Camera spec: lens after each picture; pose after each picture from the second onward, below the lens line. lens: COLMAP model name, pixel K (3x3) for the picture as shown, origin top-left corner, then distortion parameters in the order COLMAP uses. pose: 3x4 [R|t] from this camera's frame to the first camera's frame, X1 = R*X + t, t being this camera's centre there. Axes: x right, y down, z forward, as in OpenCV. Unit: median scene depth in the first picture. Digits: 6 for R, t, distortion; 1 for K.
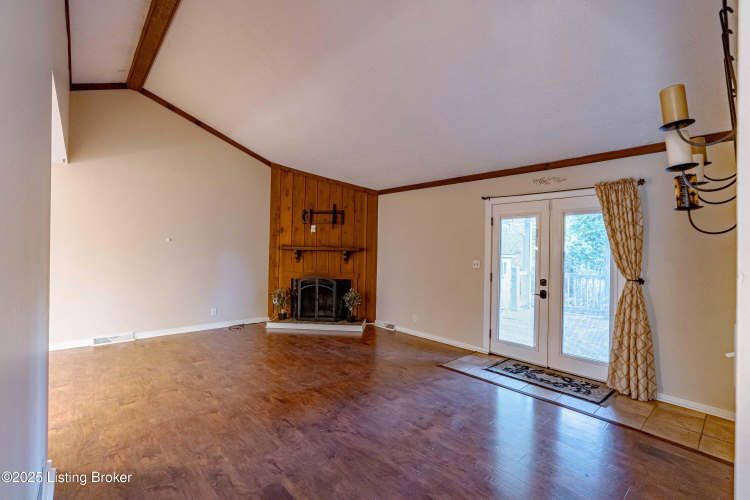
lens RADIAL K [[339.4, 0, 371.1], [0, 339.4, 245.4], [0, 0, 1]] dist [-0.019147, 0.000123]
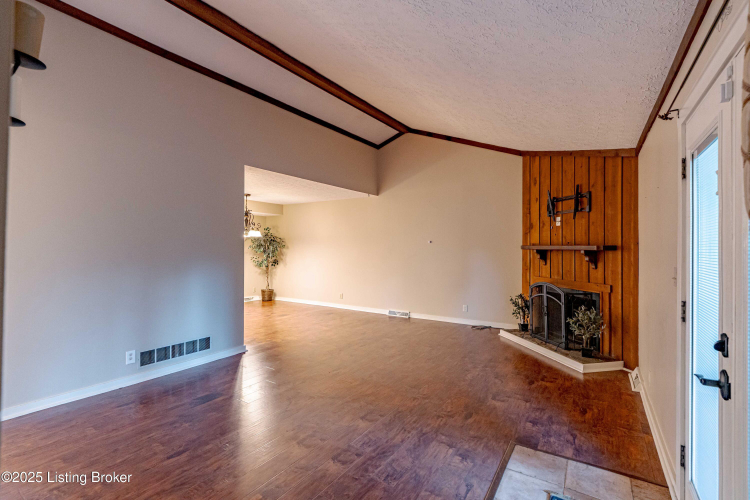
lens RADIAL K [[339.4, 0, 371.1], [0, 339.4, 245.4], [0, 0, 1]] dist [-0.019147, 0.000123]
pose [[0.264876, -0.022366, -0.964023, 0.616169], [0.008688, 0.999746, -0.020808, 0.022172], [0.964243, -0.002864, 0.265003, 0.539561]]
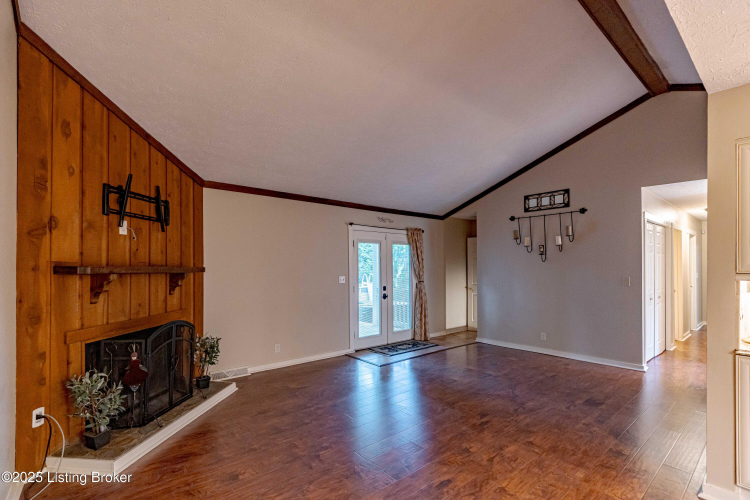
lens RADIAL K [[351.1, 0, 377.5], [0, 351.1, 266.0], [0, 0, 1]] dist [-0.019269, -0.000016]
pose [[0.008553, -0.013503, 0.999872, -0.893864], [-0.008274, 0.999874, 0.013573, -0.007975], [-0.999929, -0.008389, 0.008440, 0.883733]]
